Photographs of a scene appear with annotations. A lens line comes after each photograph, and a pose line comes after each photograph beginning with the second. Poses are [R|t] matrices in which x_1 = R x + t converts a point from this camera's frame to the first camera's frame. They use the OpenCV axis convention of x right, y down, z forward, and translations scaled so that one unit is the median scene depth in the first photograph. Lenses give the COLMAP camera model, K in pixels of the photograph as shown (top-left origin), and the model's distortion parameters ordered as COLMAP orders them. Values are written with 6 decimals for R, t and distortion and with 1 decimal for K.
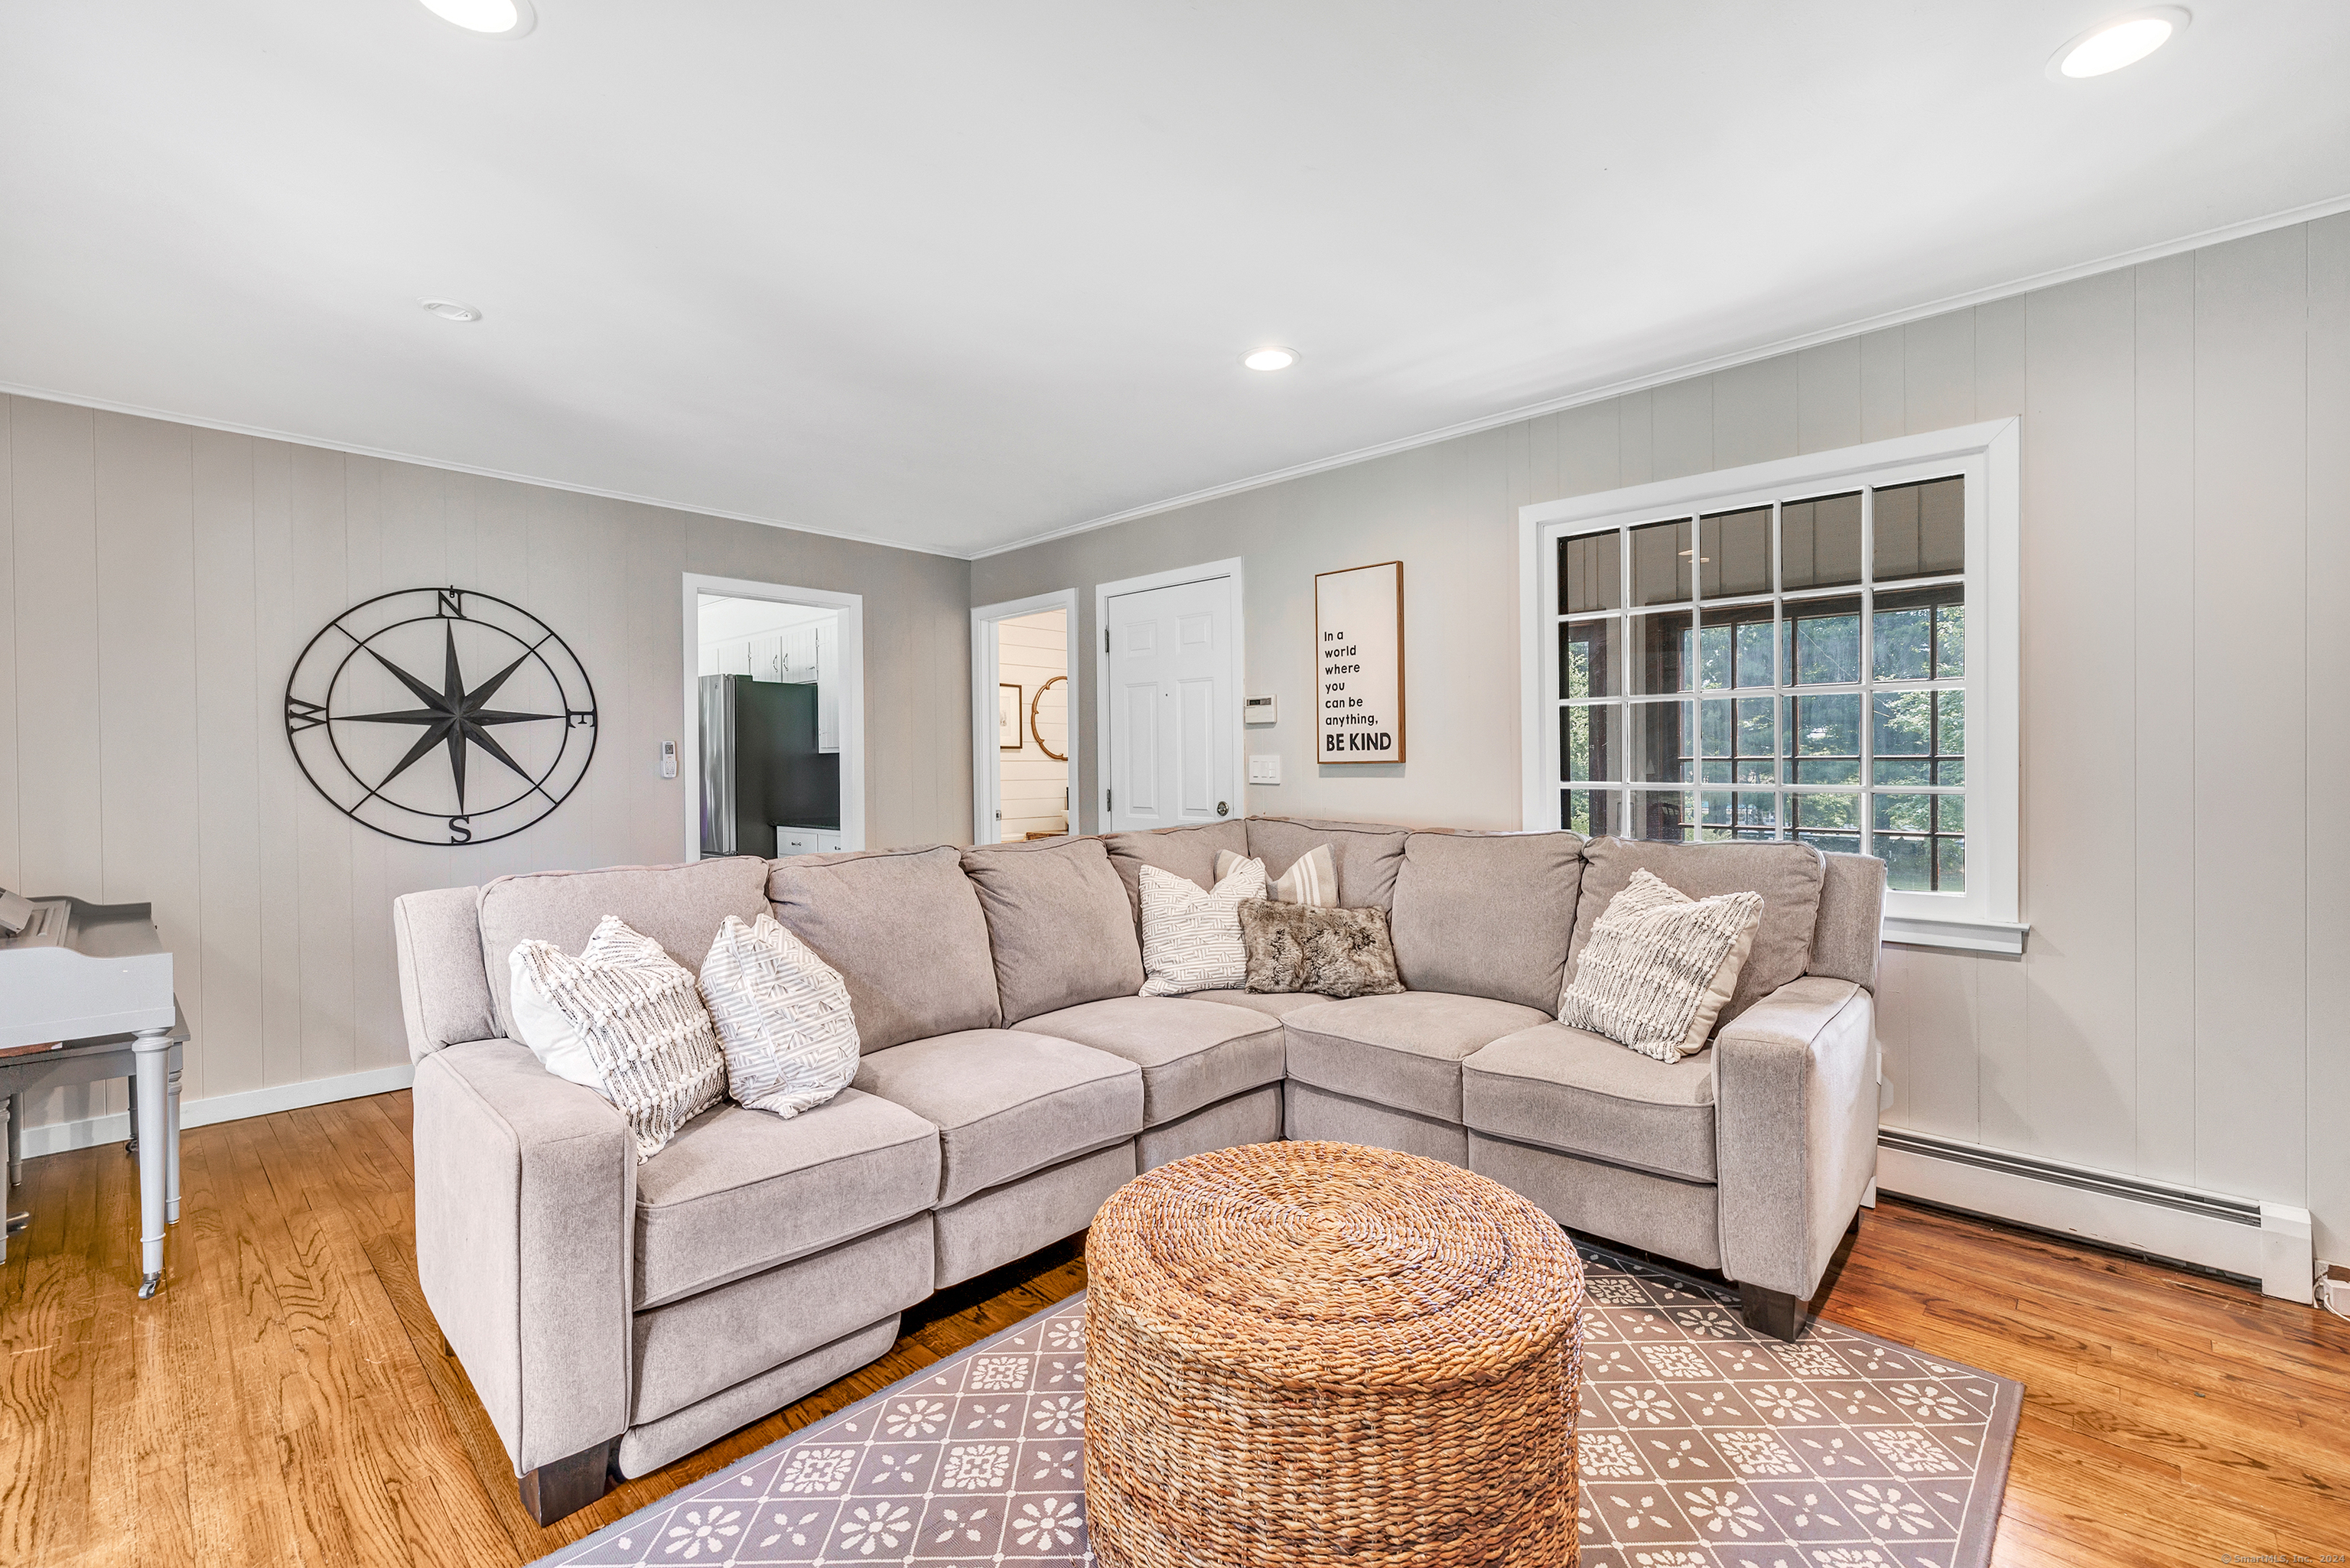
lens RADIAL K [[1046.6, 0, 1122.9], [0, 1046.6, 779.2], [0, 0, 1]] dist [-0.004525, -0.000104]
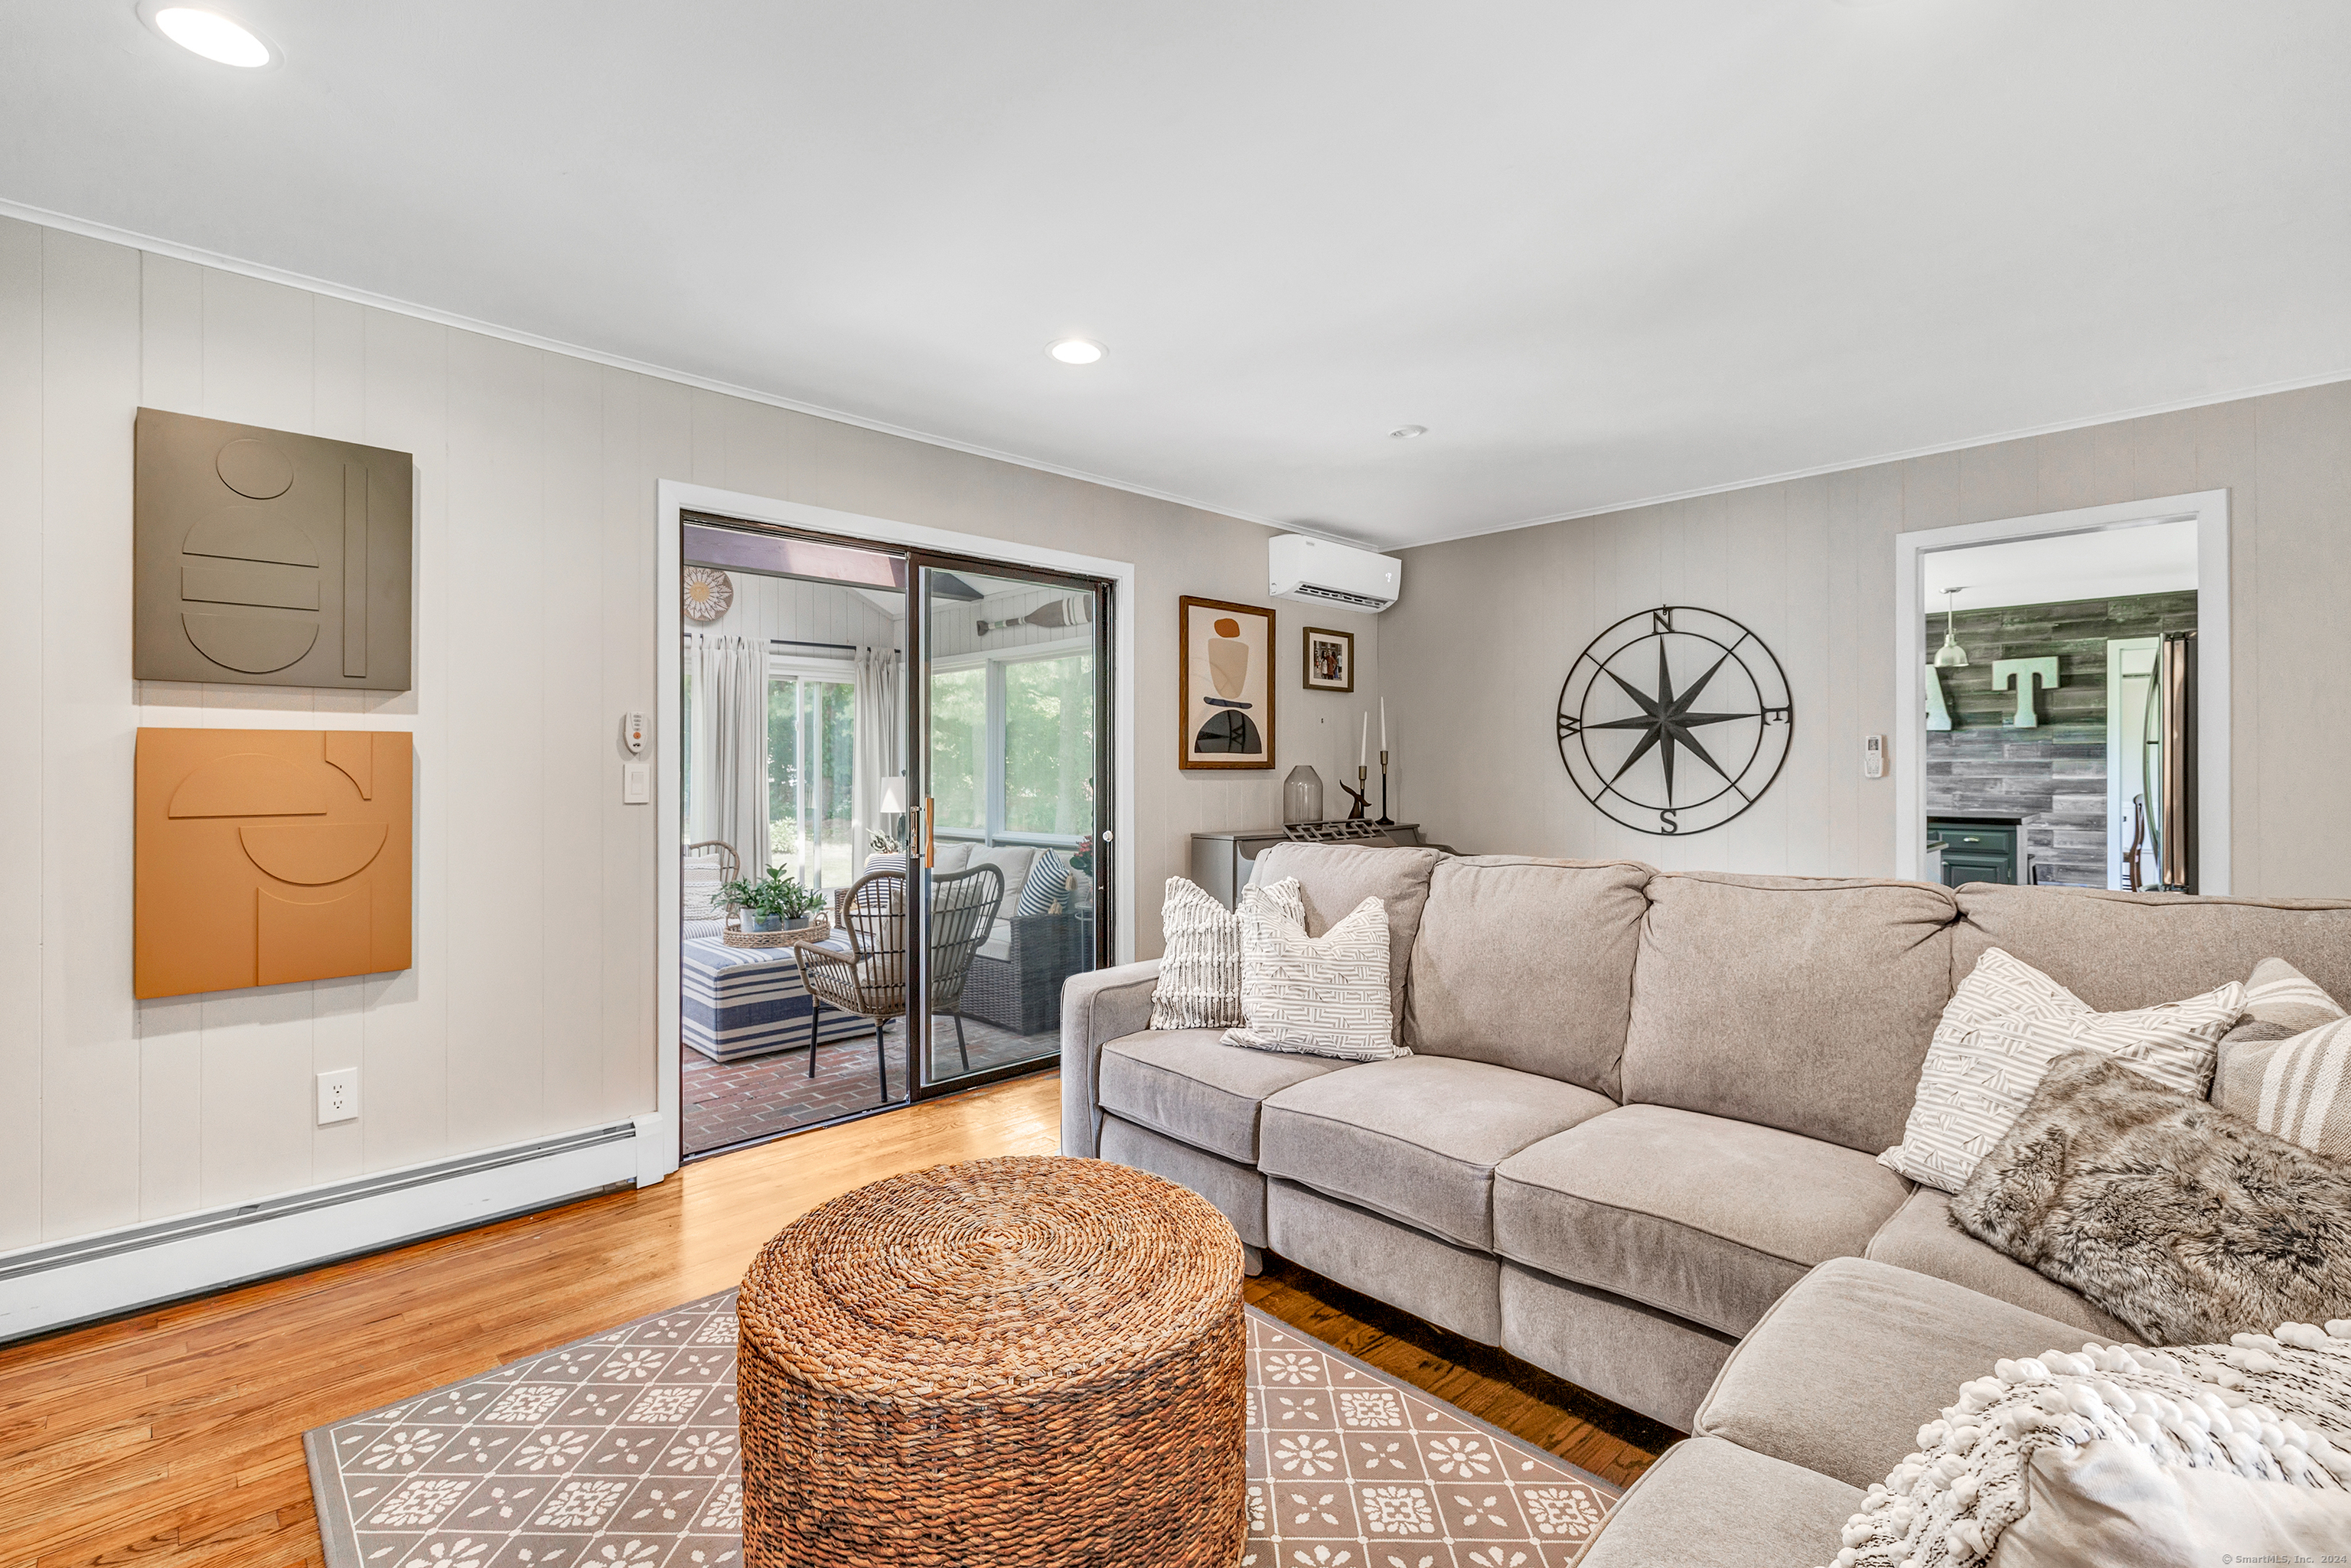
lens RADIAL K [[1047.1, 0, 1179.0], [0, 1047.1, 765.1], [0, 0, 1]] dist [-0.004525, -0.000104]
pose [[-0.024575, 0.000082, -0.999698, 0.501828], [-0.006796, 0.999977, 0.000249, -0.008879], [0.999675, 0.006800, -0.024574, 0.508223]]
